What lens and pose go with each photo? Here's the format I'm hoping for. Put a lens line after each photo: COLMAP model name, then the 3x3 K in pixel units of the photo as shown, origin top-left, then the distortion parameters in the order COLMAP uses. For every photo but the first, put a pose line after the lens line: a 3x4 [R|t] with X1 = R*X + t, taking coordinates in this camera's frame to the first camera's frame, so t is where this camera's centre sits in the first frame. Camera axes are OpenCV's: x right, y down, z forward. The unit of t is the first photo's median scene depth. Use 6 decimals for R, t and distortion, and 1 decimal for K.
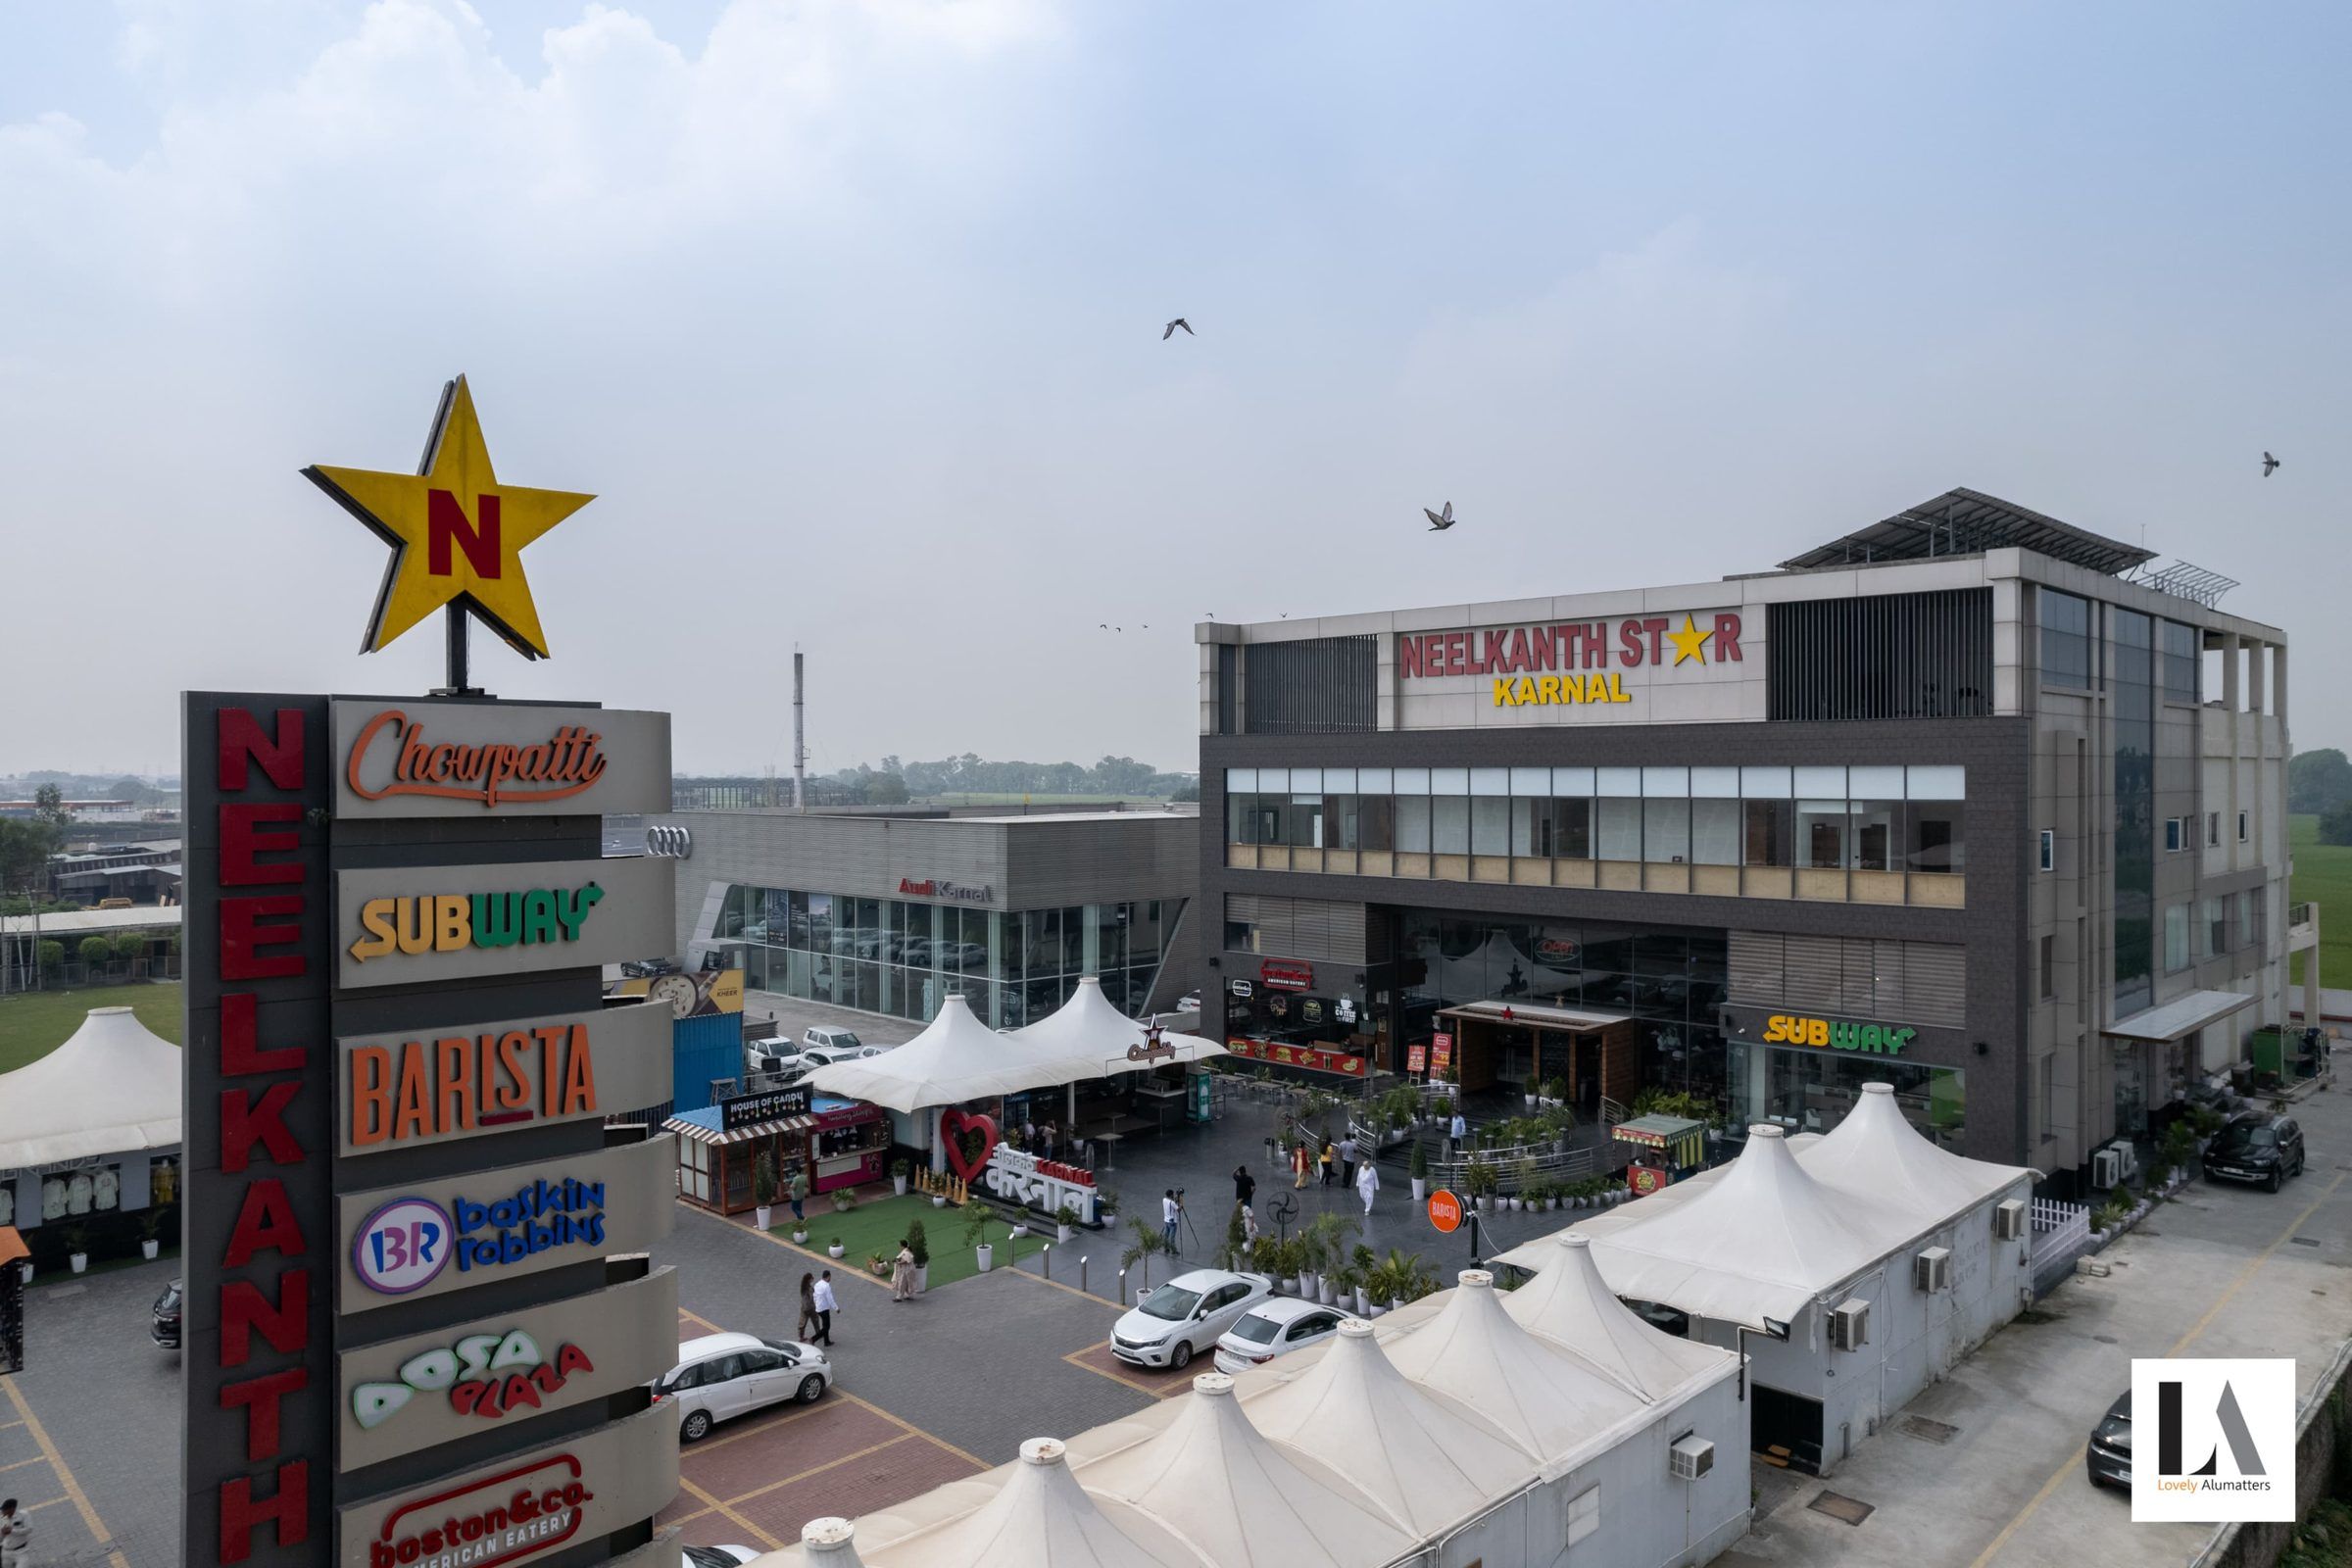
lens RADIAL K [[1547.0, 0, 1208.6], [0, 1547.0, 773.9], [0, 0, 1]] dist [-0.033044, 0.004032]
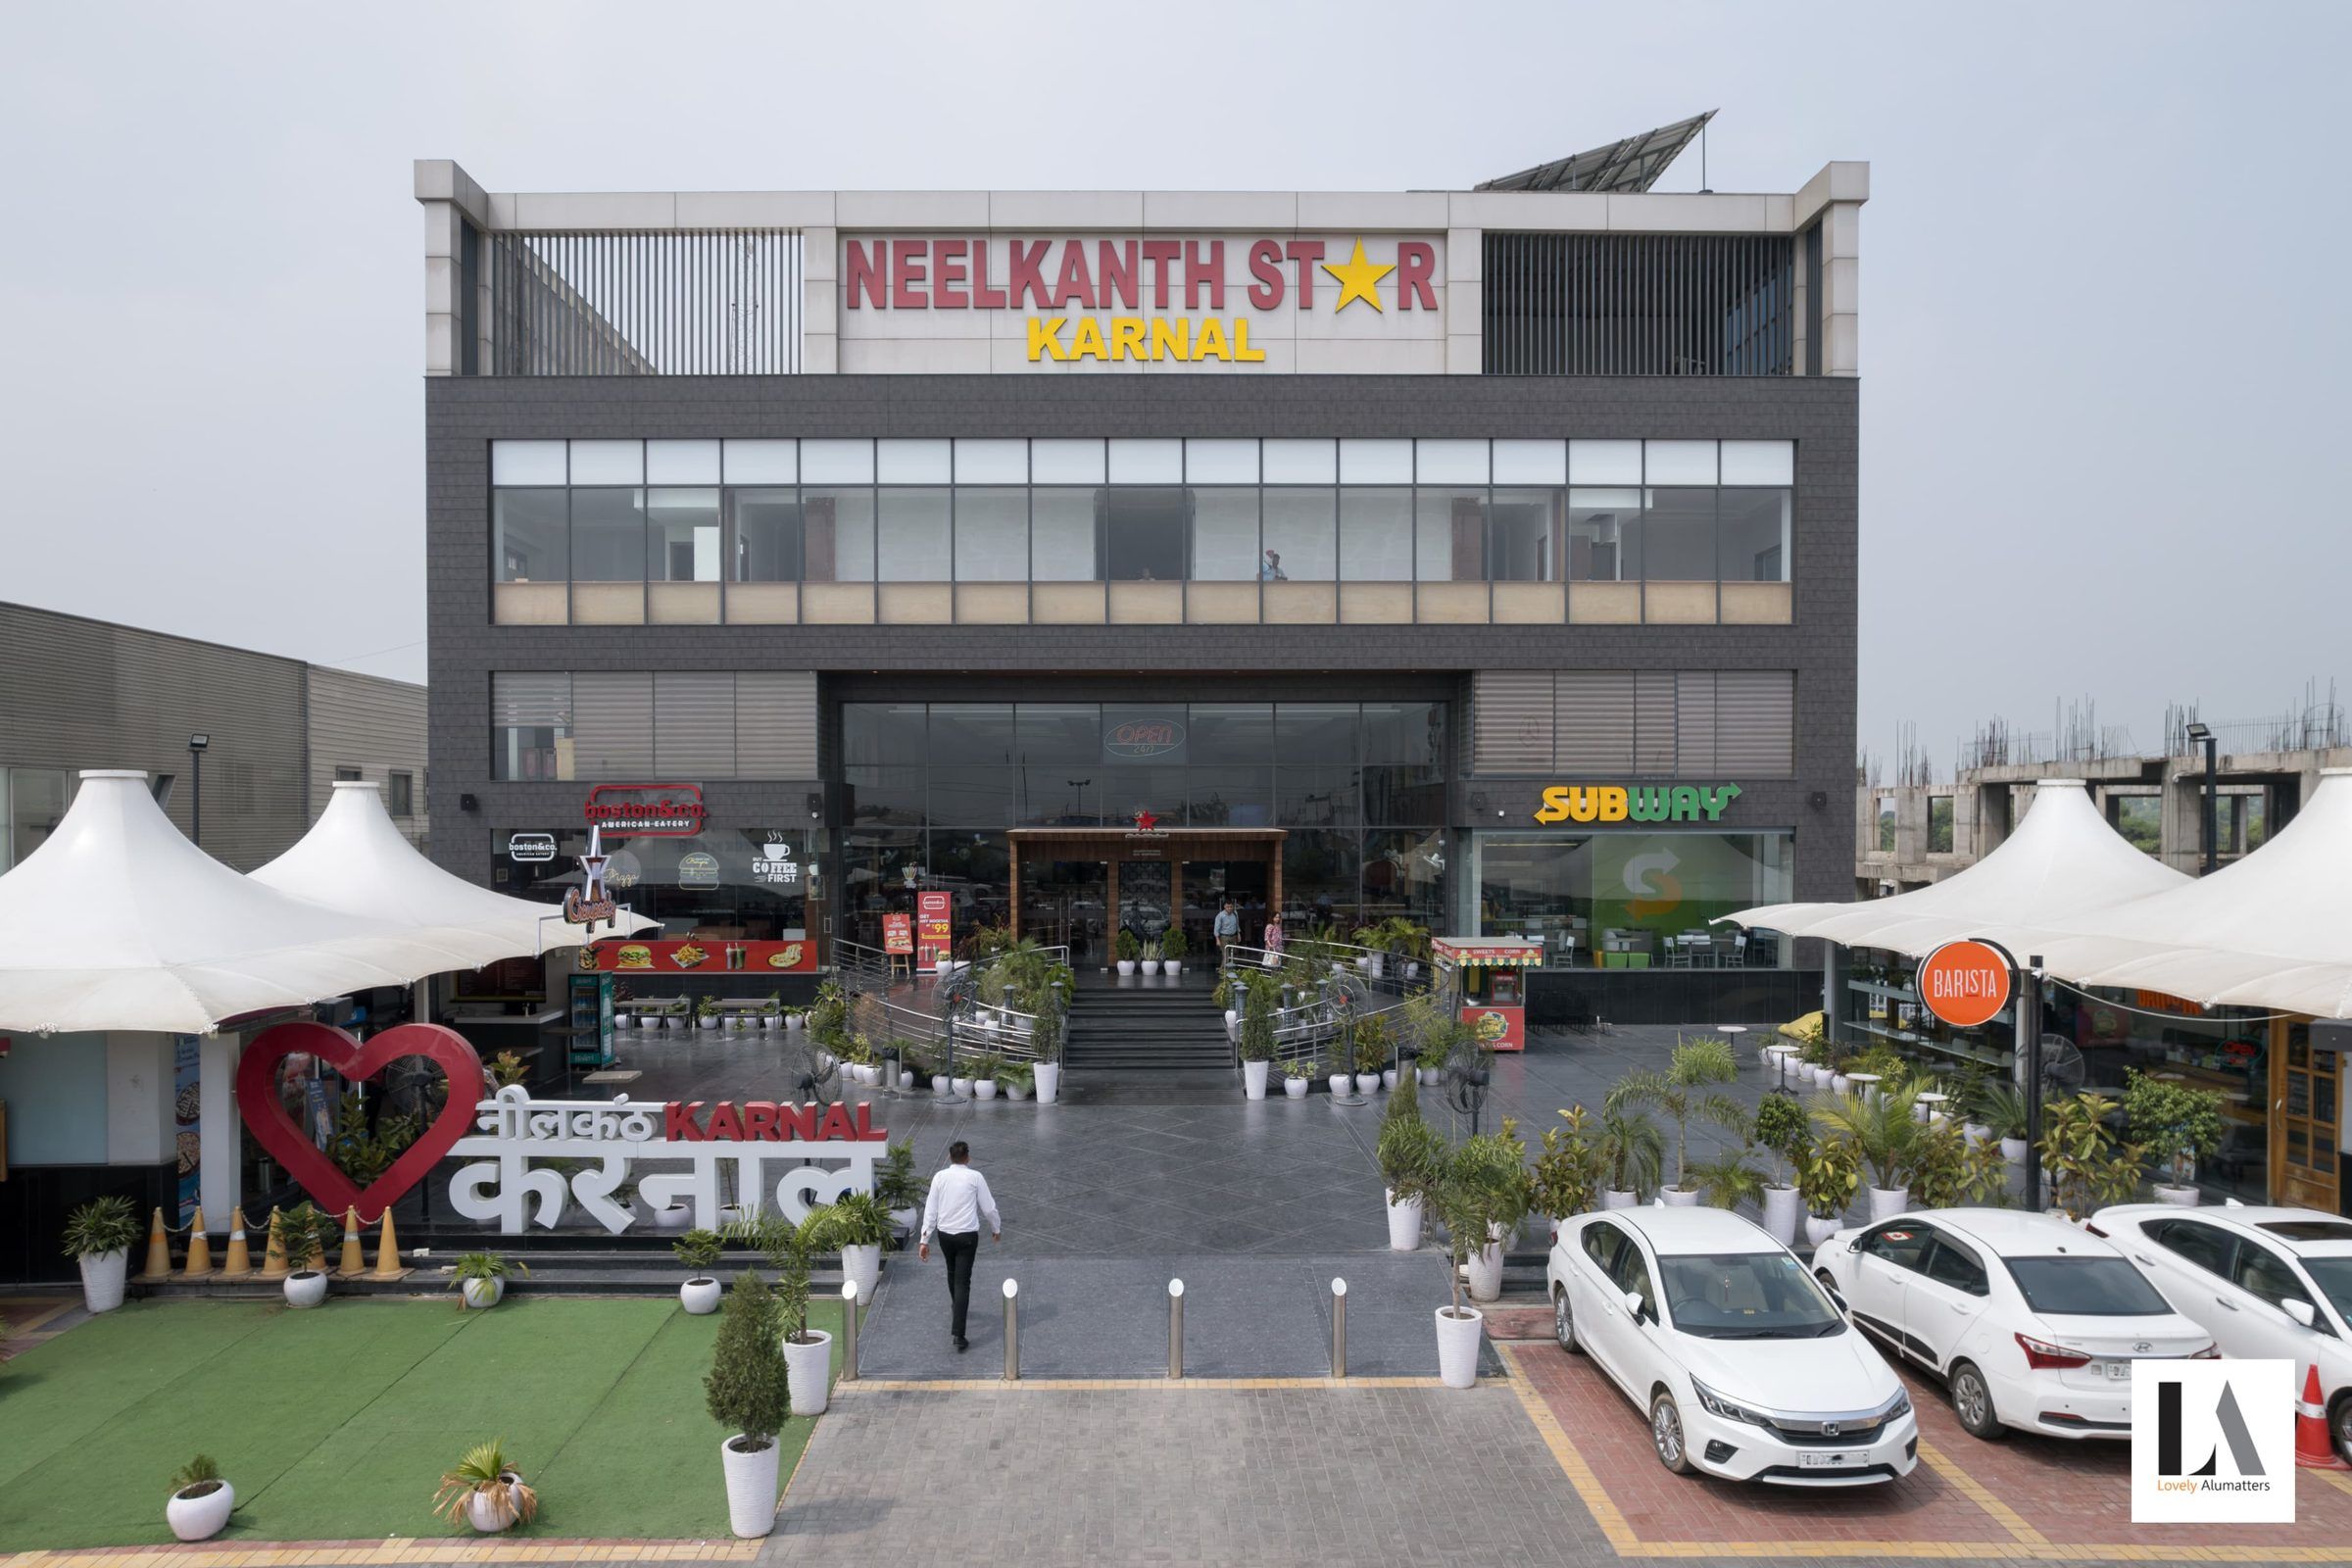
lens RADIAL K [[1555.6, 0, 1140.6], [0, 1555.6, 835.0], [0, 0, 1]] dist [-0.016272, -0.002413]
pose [[0.715696, -0.009610, 0.698346, -0.241729], [0.001243, 0.999921, 0.012486, 0.151353], [-0.698411, -0.008068, 0.715651, 0.548929]]
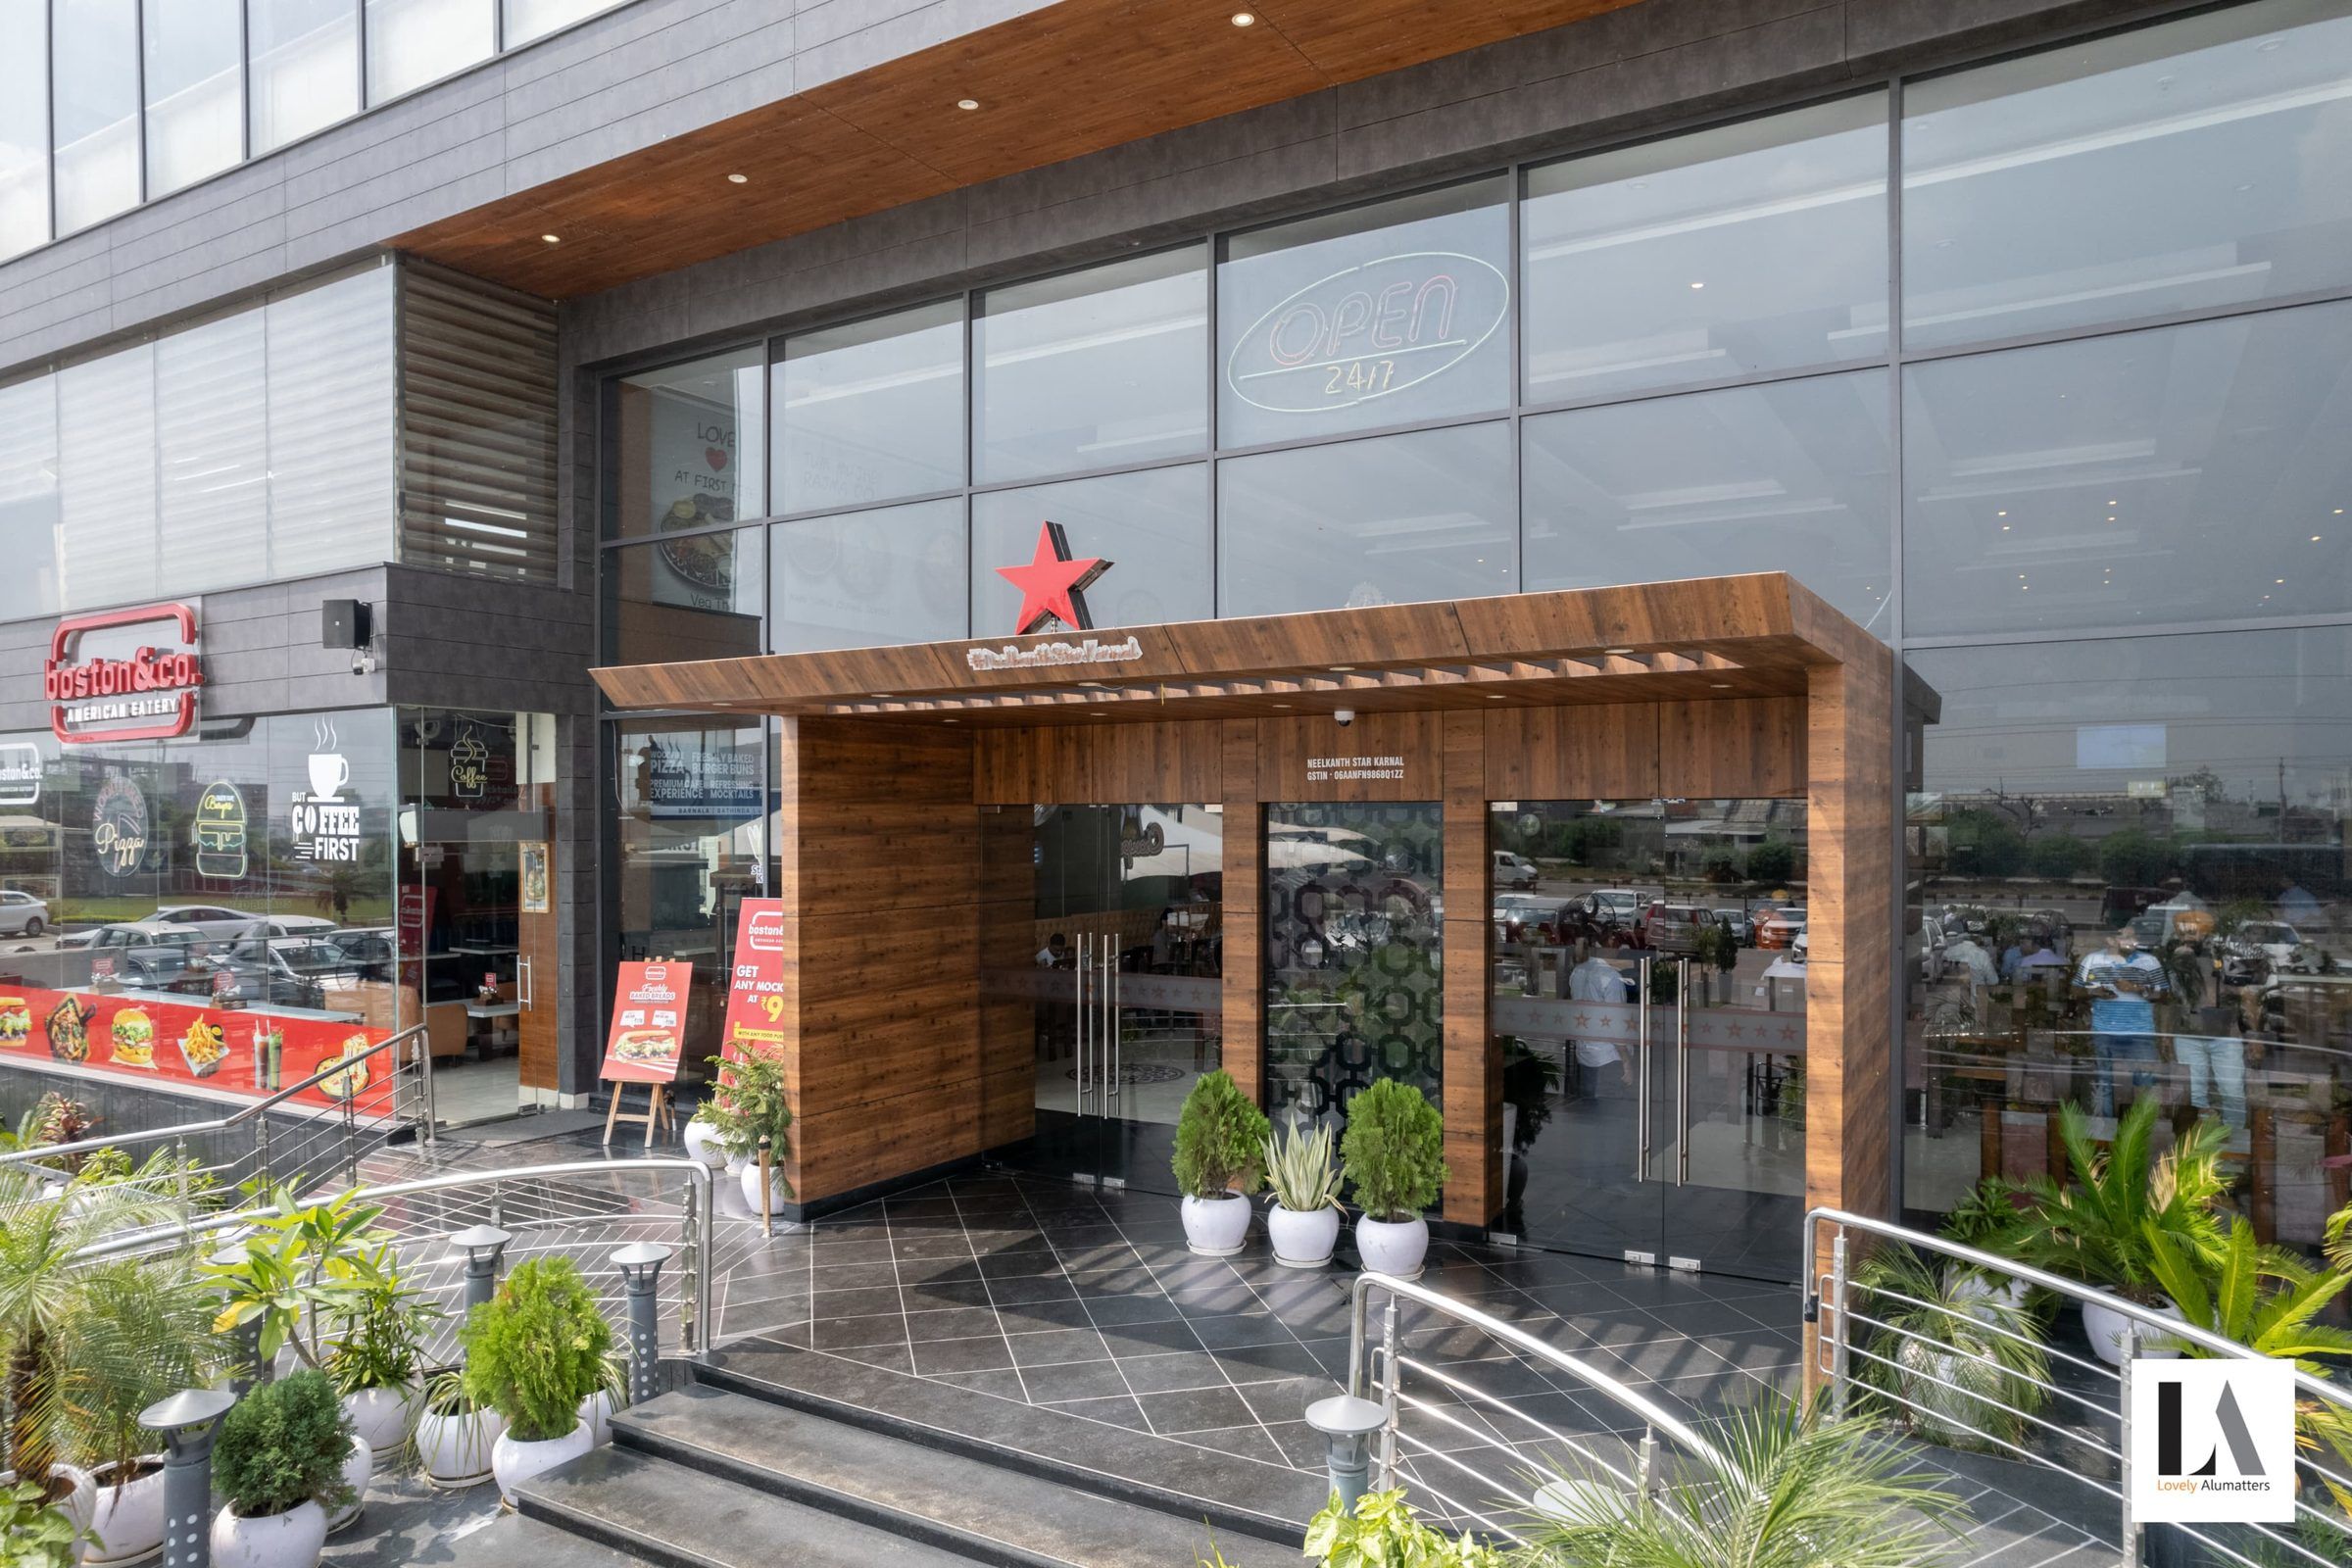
lens RADIAL K [[1547.0, 0, 1208.6], [0, 1547.0, 773.9], [0, 0, 1]] dist [-0.033044, 0.004032]
pose [[0.973833, -0.001017, 0.227264, 0.175812], [0.005903, 0.999766, -0.020824, 0.171701], [-0.227190, 0.021621, 0.973611, 0.864764]]
